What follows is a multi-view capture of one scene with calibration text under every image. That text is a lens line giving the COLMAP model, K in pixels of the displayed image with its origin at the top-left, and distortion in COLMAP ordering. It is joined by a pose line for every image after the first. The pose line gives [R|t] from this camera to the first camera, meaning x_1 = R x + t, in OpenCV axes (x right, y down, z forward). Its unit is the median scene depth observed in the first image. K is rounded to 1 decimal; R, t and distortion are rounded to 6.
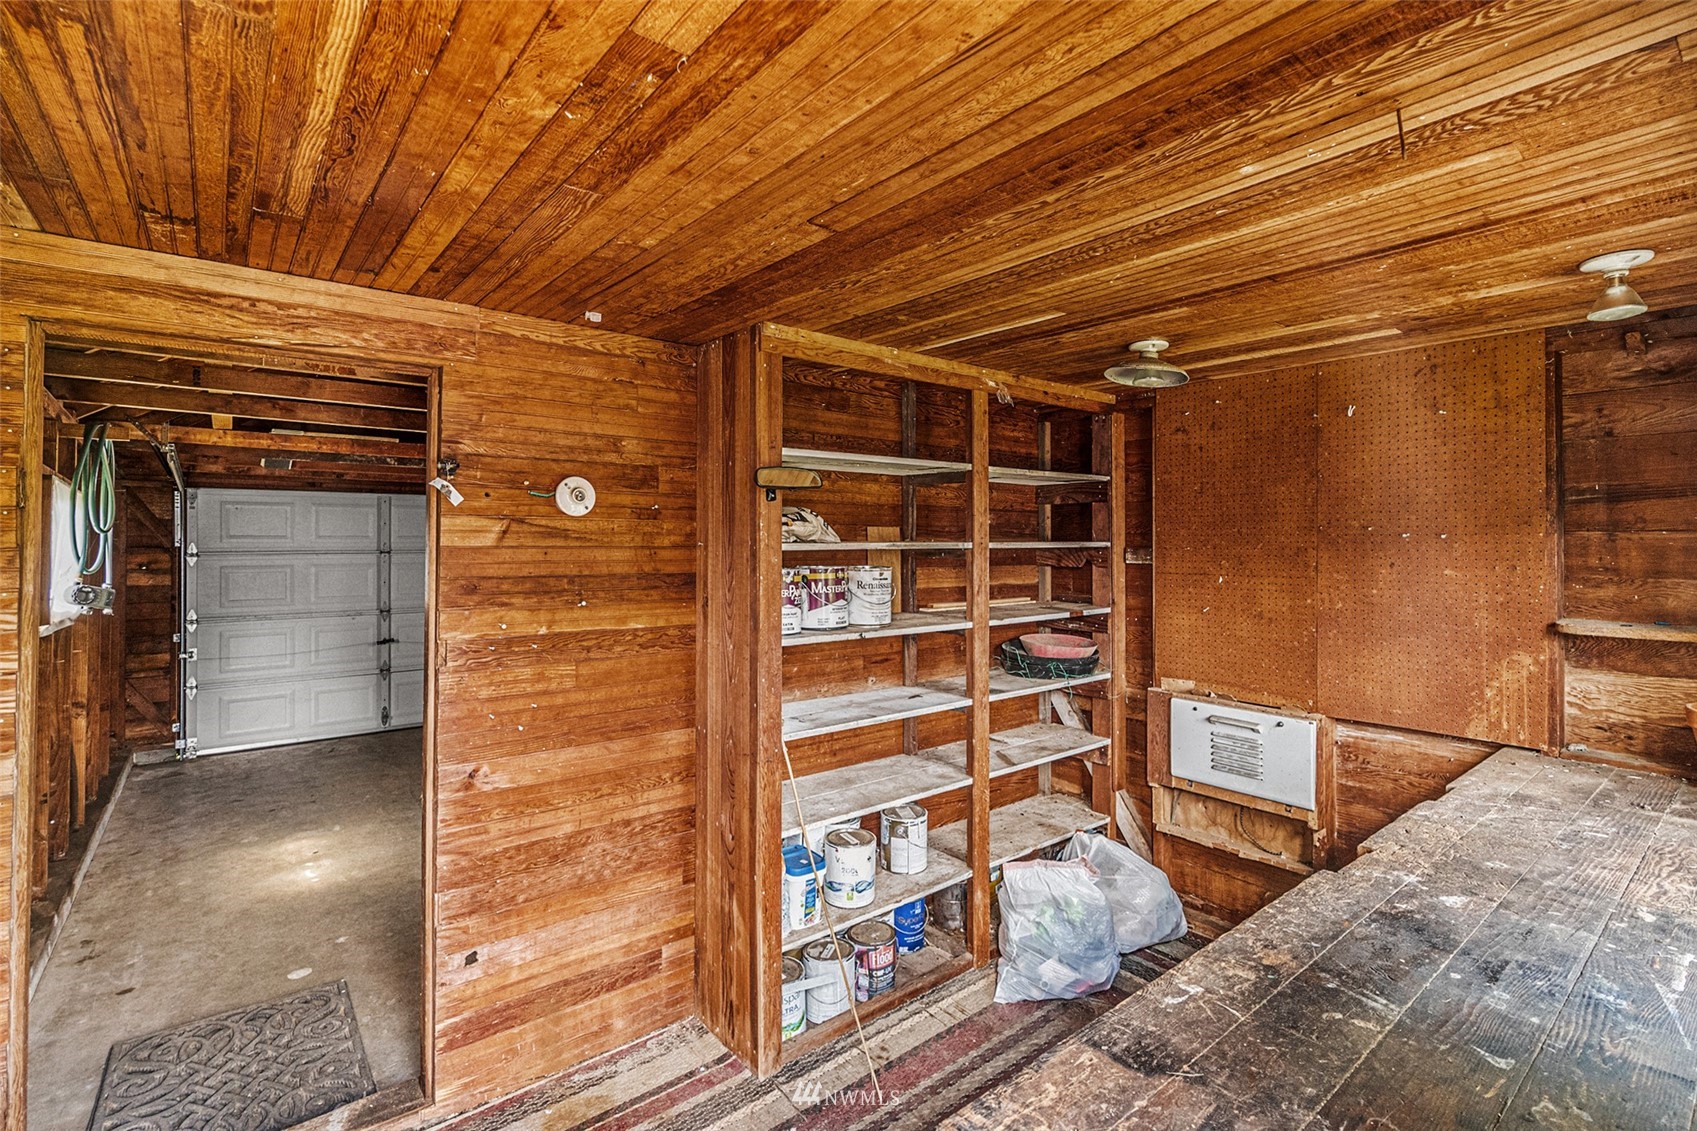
lens RADIAL K [[754.3, 0, 854.4], [0, 754.3, 546.9], [0, 0, 1]] dist [-0.010338, 0.000116]
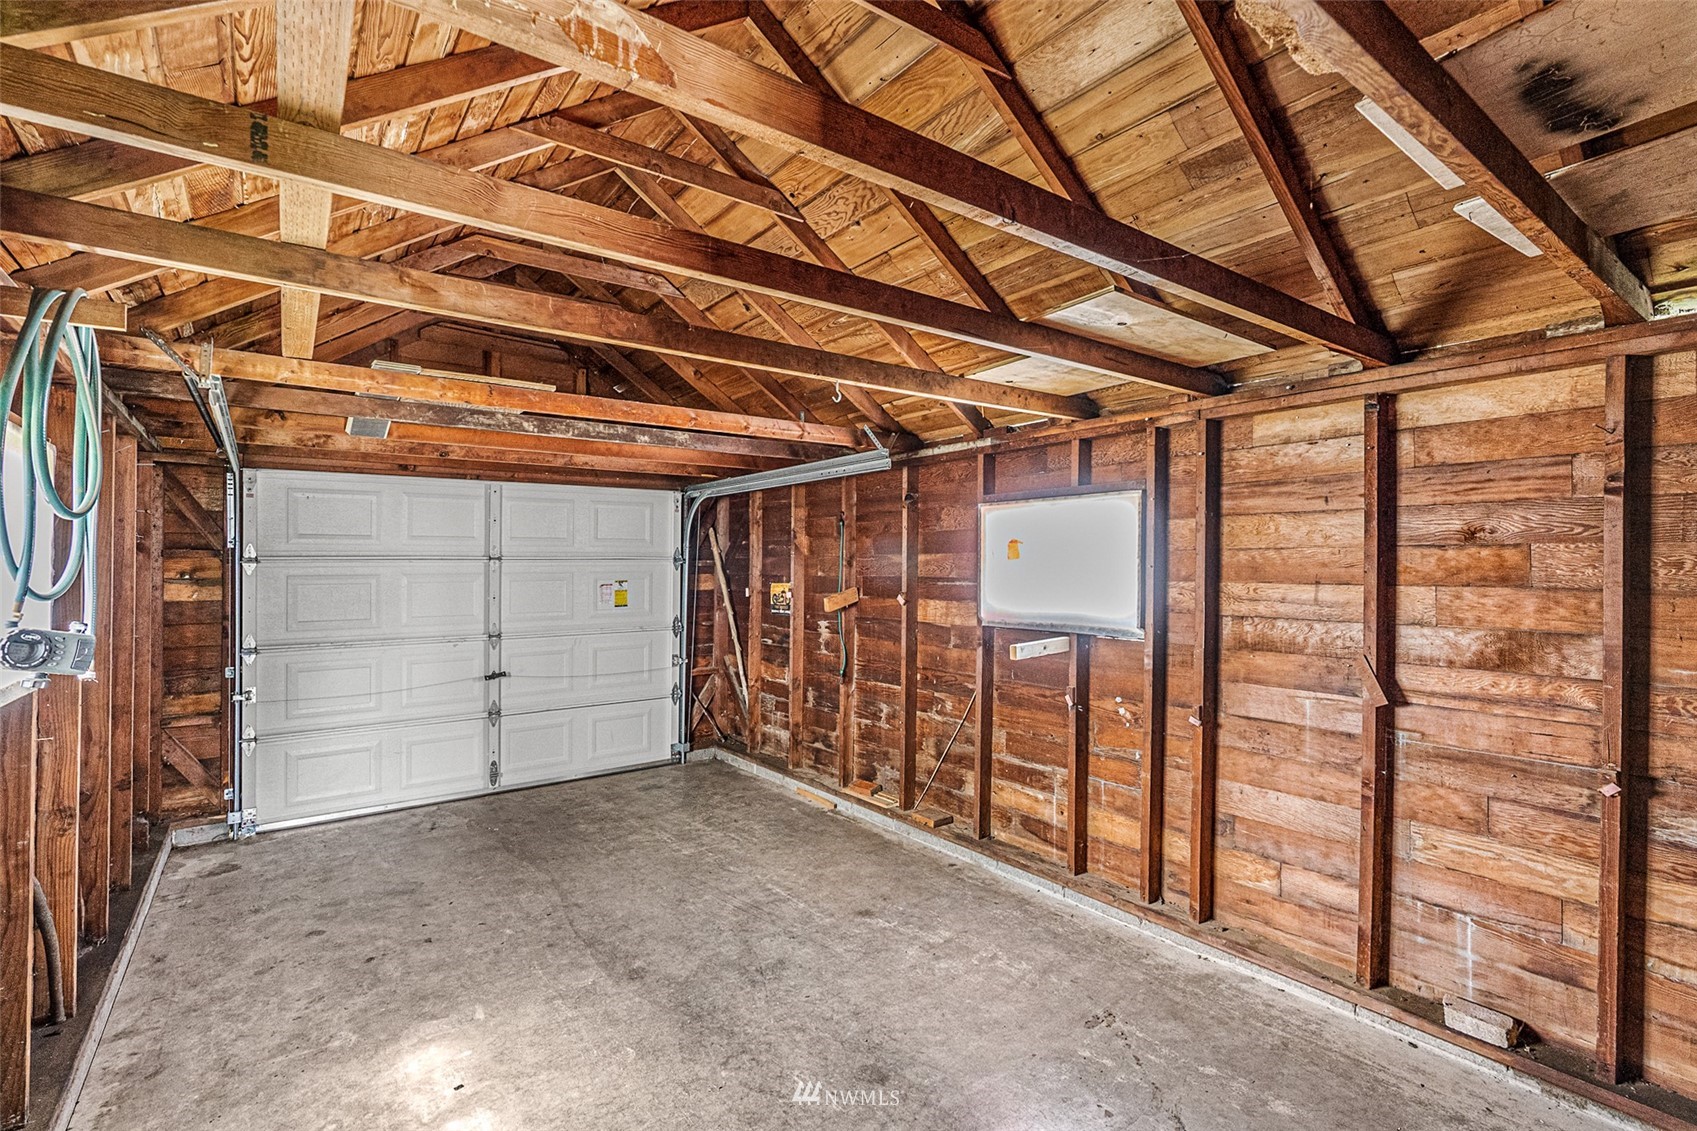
lens RADIAL K [[762.4, 0, 854.9], [0, 762.4, 564.0], [0, 0, 1]] dist [-0.010120, 0.001696]
pose [[0.998644, 0.009662, -0.051146, -0.251992], [-0.009062, 0.999888, 0.011942, 0.000503], [0.051256, -0.011462, 0.998620, 0.285220]]
